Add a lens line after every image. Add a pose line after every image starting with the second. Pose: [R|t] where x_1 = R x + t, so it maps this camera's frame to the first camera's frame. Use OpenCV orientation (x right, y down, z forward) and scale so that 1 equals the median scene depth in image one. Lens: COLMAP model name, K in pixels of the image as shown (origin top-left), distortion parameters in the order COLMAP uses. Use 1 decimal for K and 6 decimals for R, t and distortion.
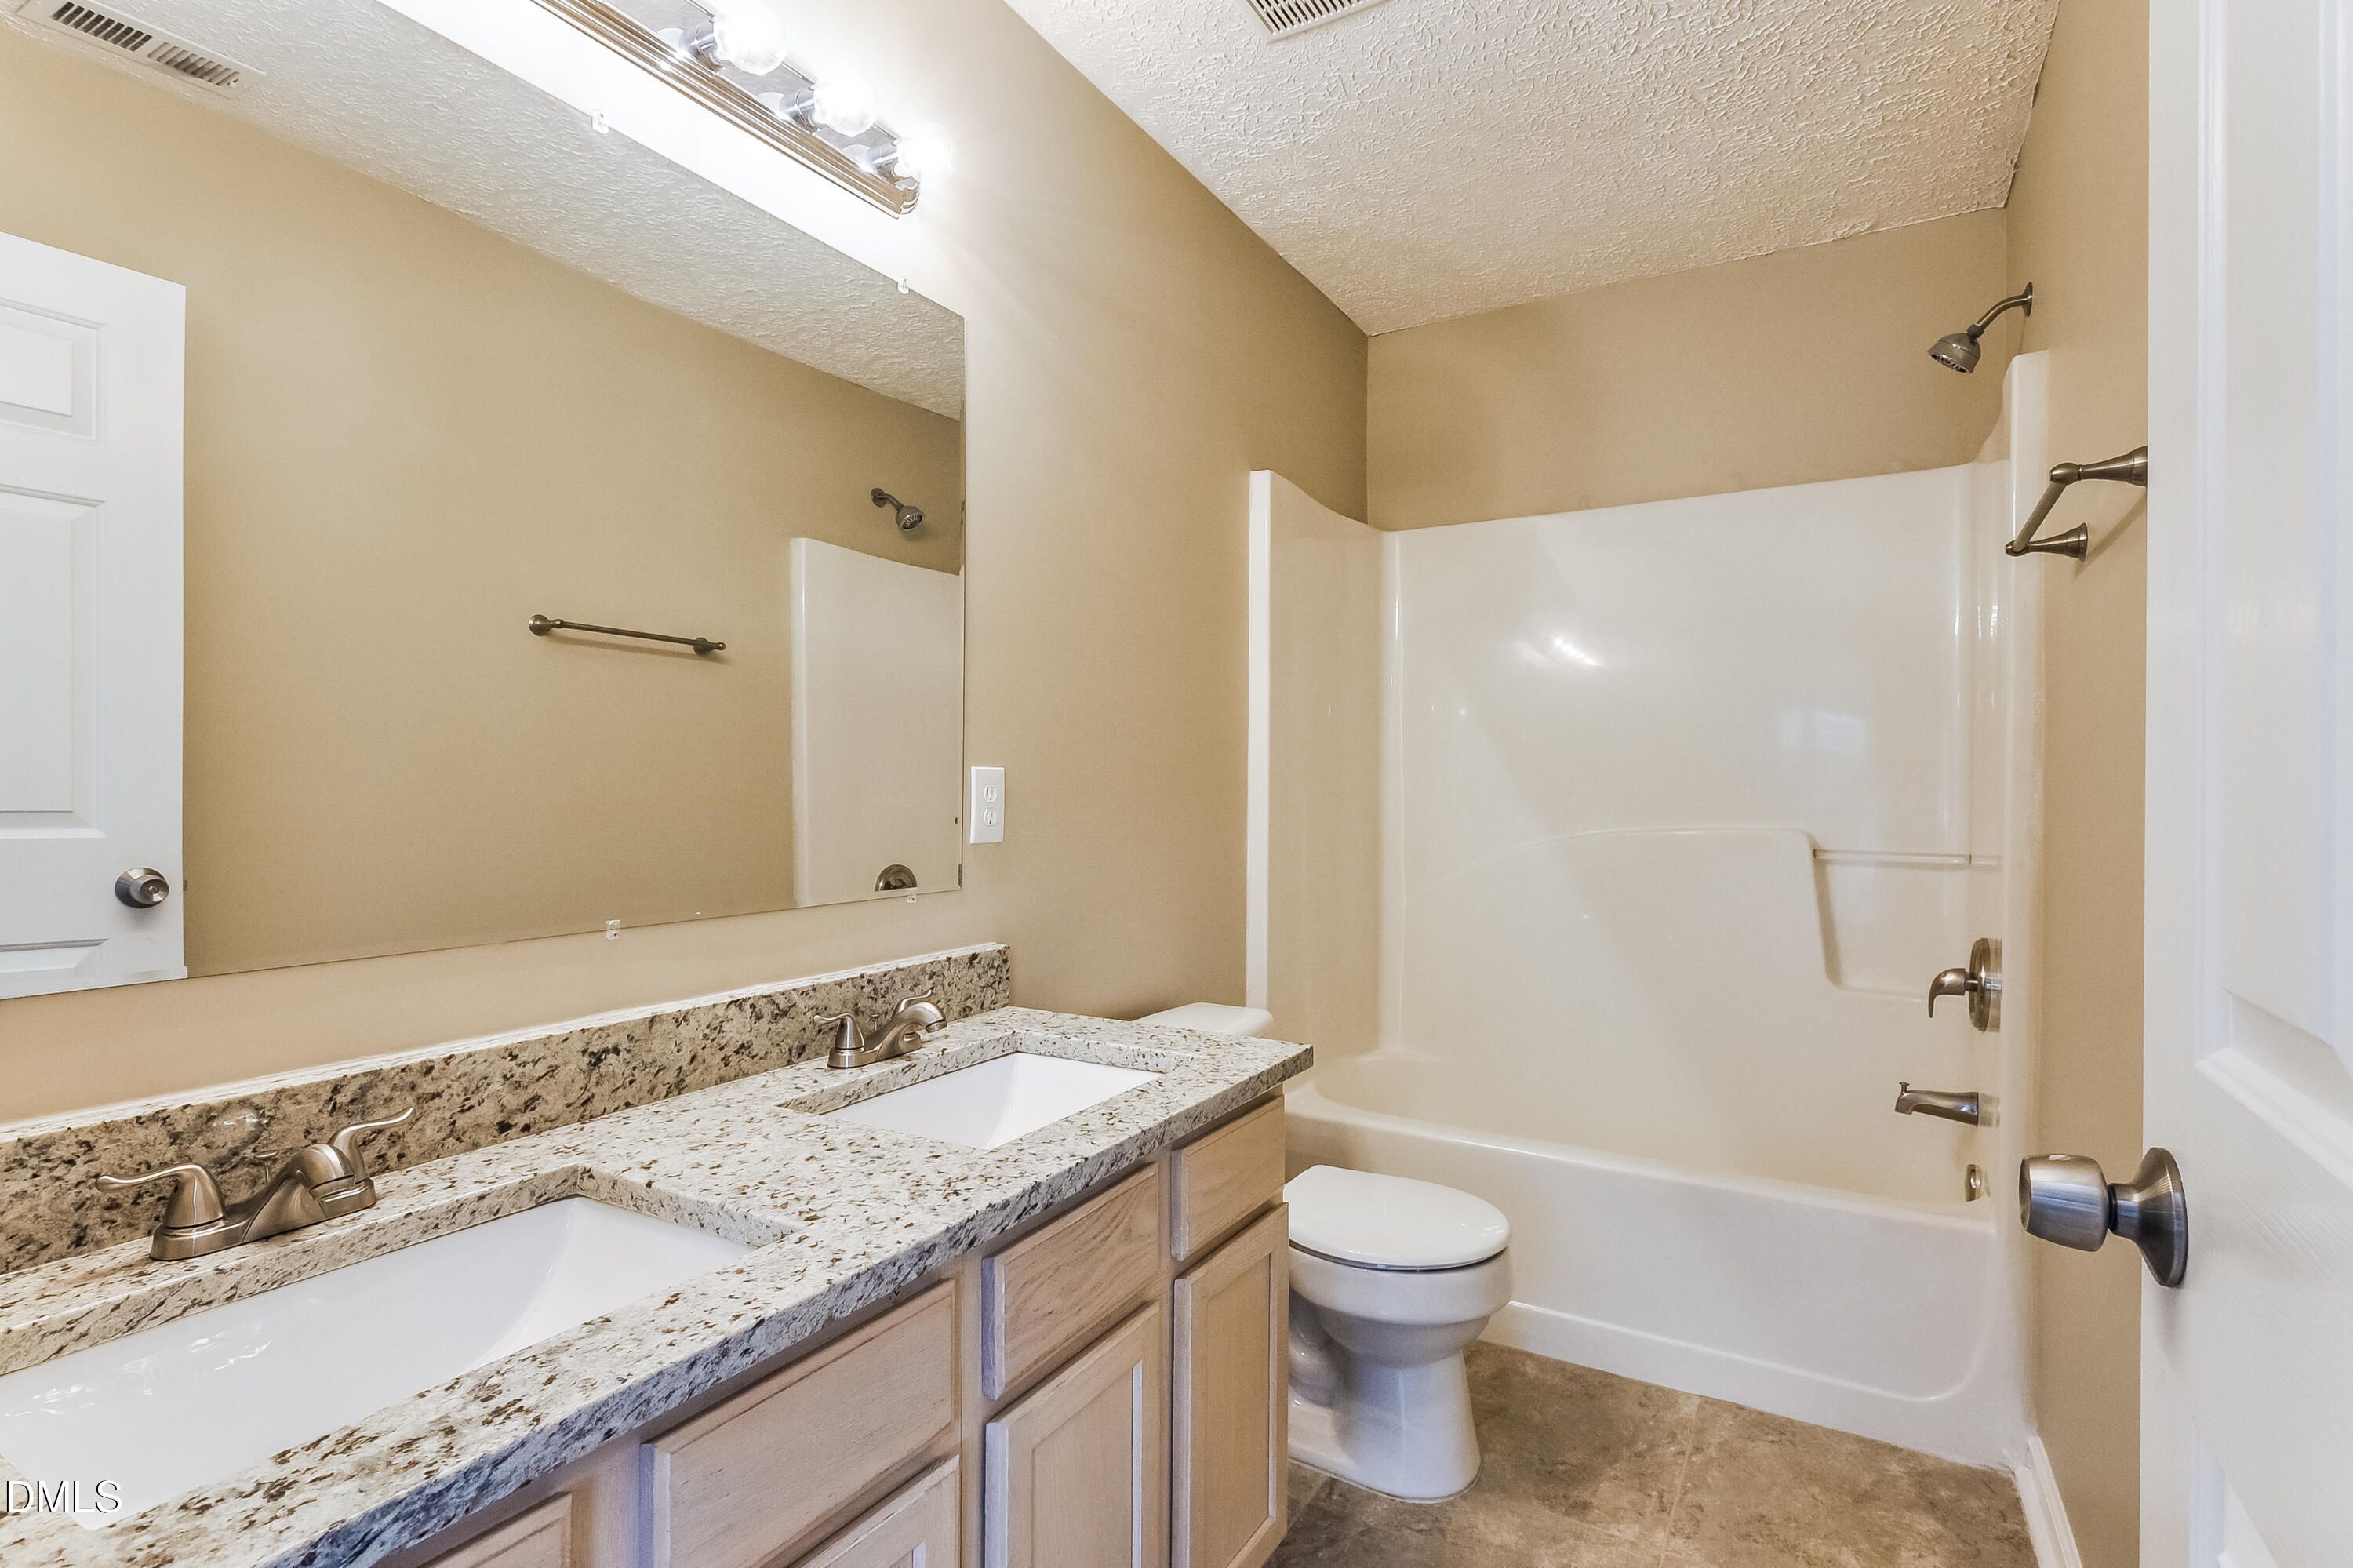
lens RADIAL K [[1142.9, 0, 1177.0], [0, 1142.9, 782.6], [0, 0, 1]] dist [-0.013606, -0.001788]
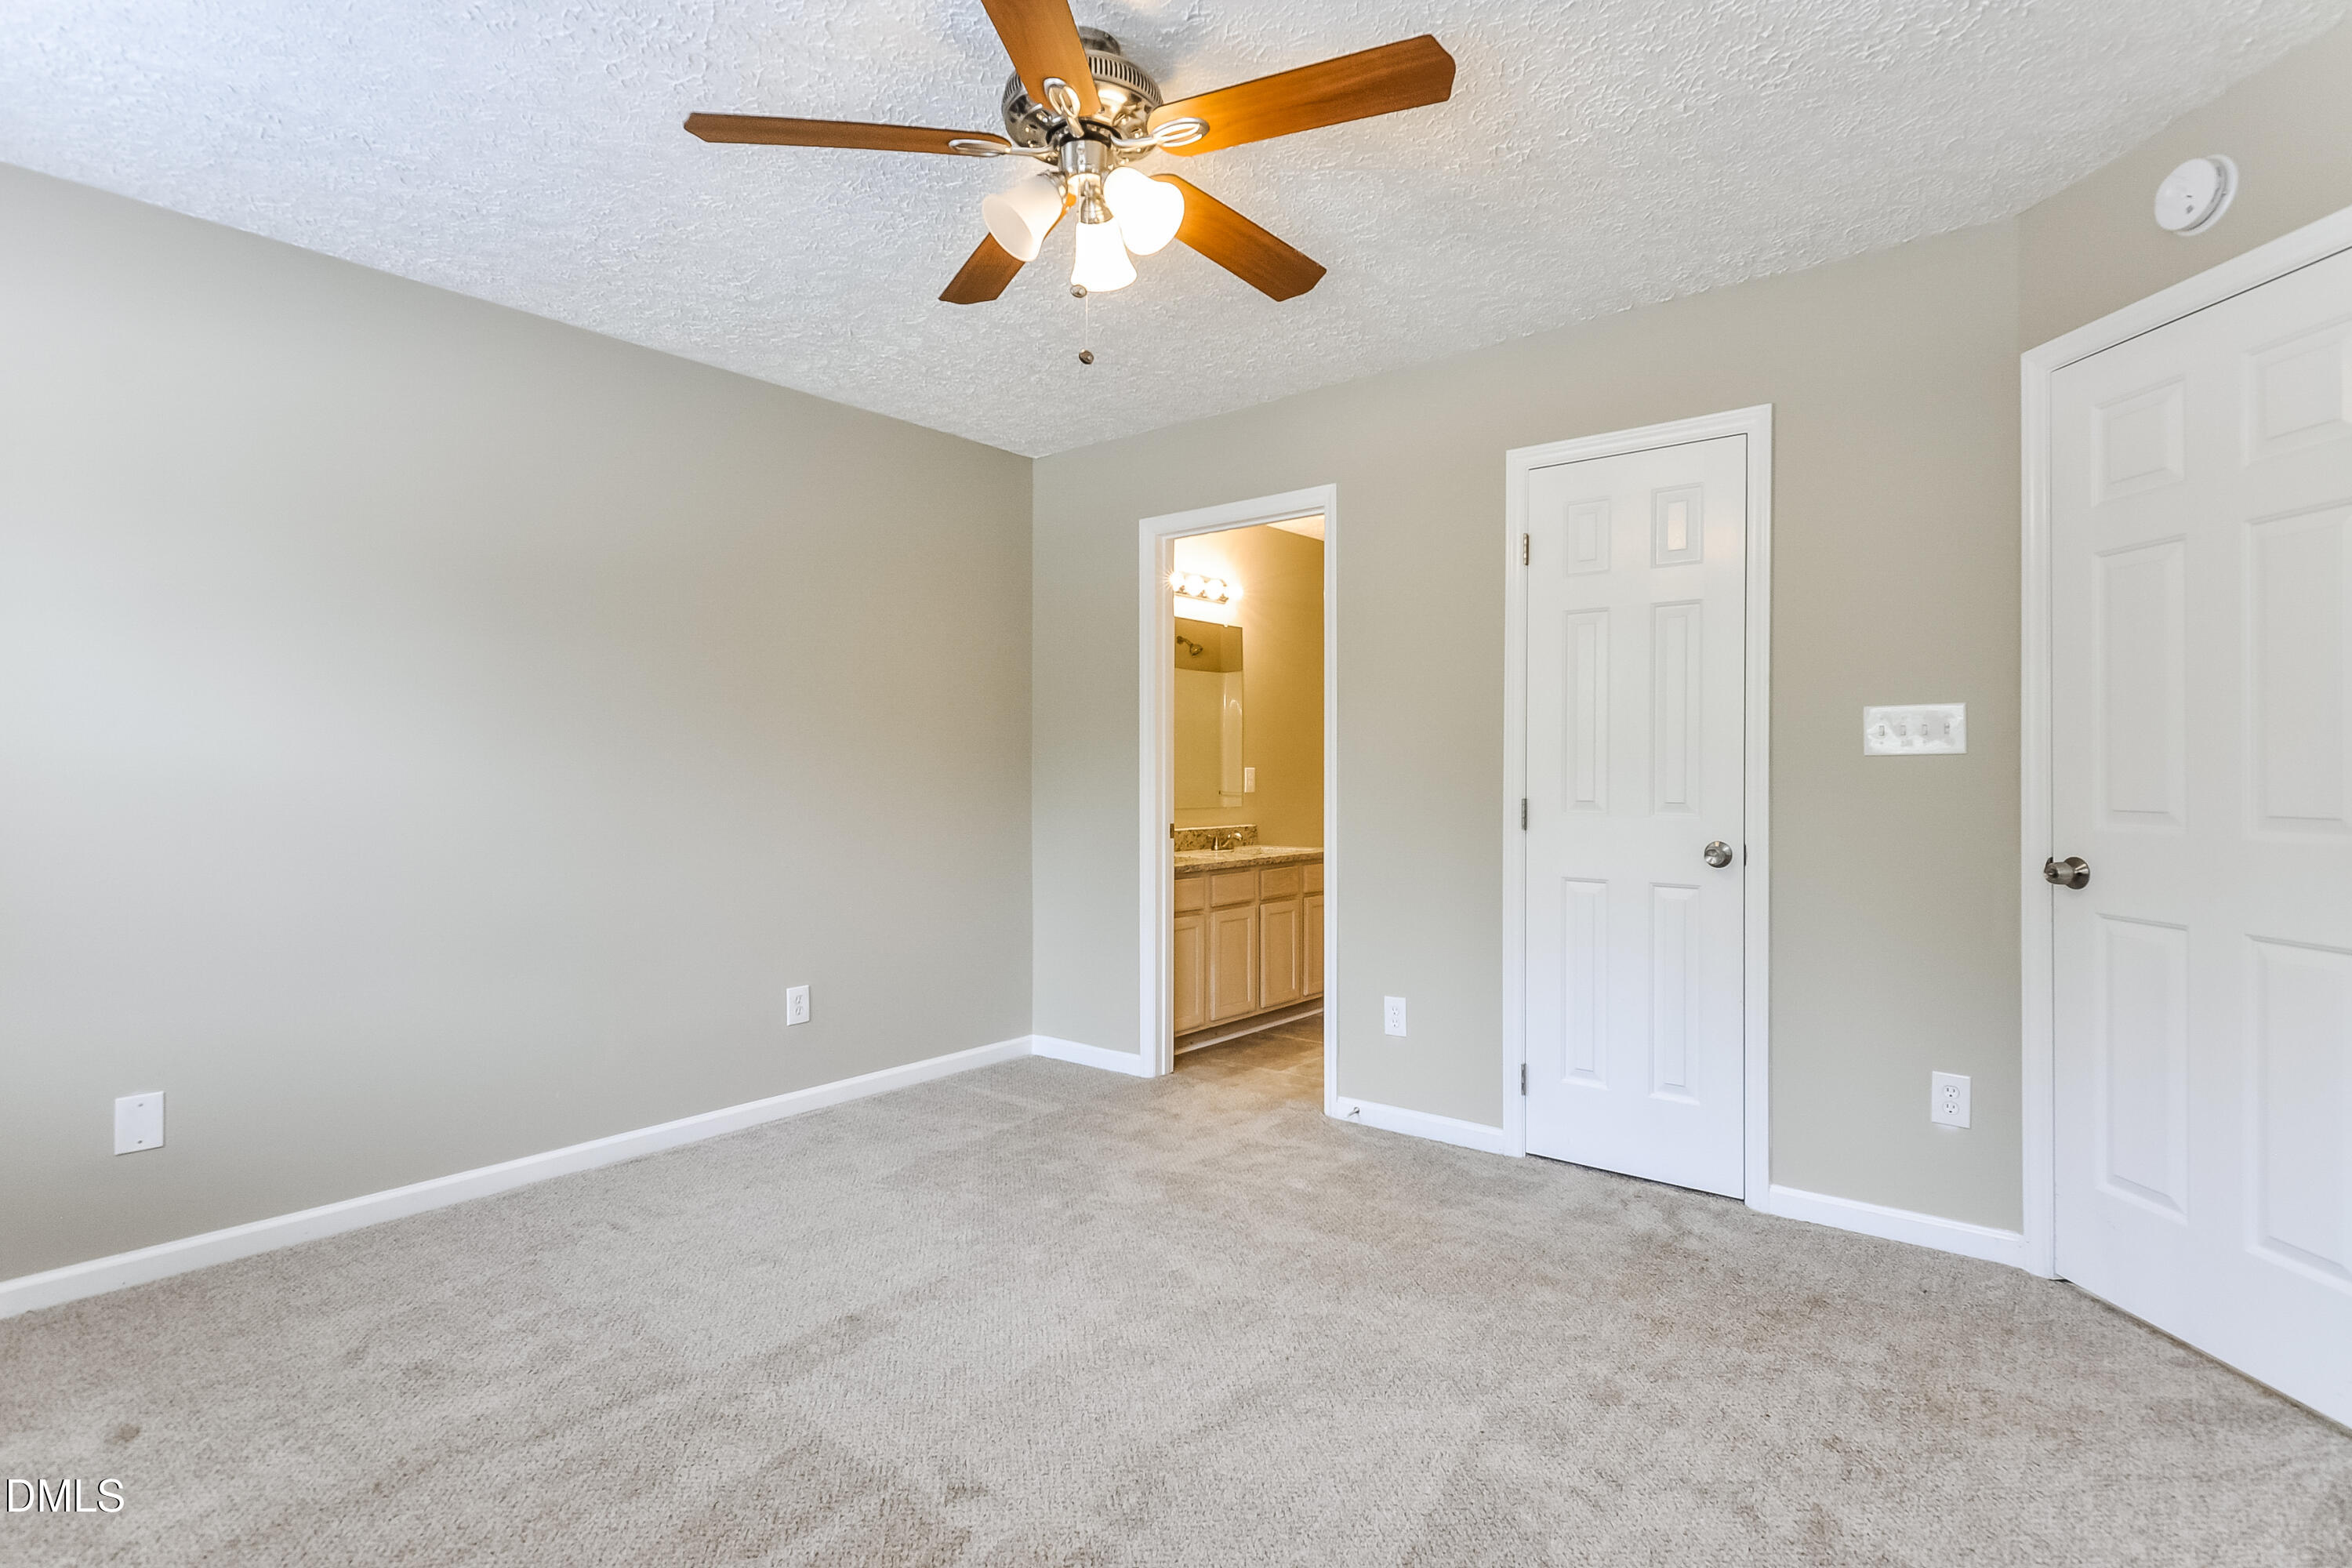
lens RADIAL K [[1142.4, 0, 1187.6], [0, 1142.4, 783.8], [0, 0, 1]] dist [-0.013606, -0.001788]
pose [[0.986482, -0.008457, -0.163652, 0.228799], [0.007974, 0.999962, -0.003607, 0.047080], [0.163676, 0.002253, 0.986512, -2.692494]]
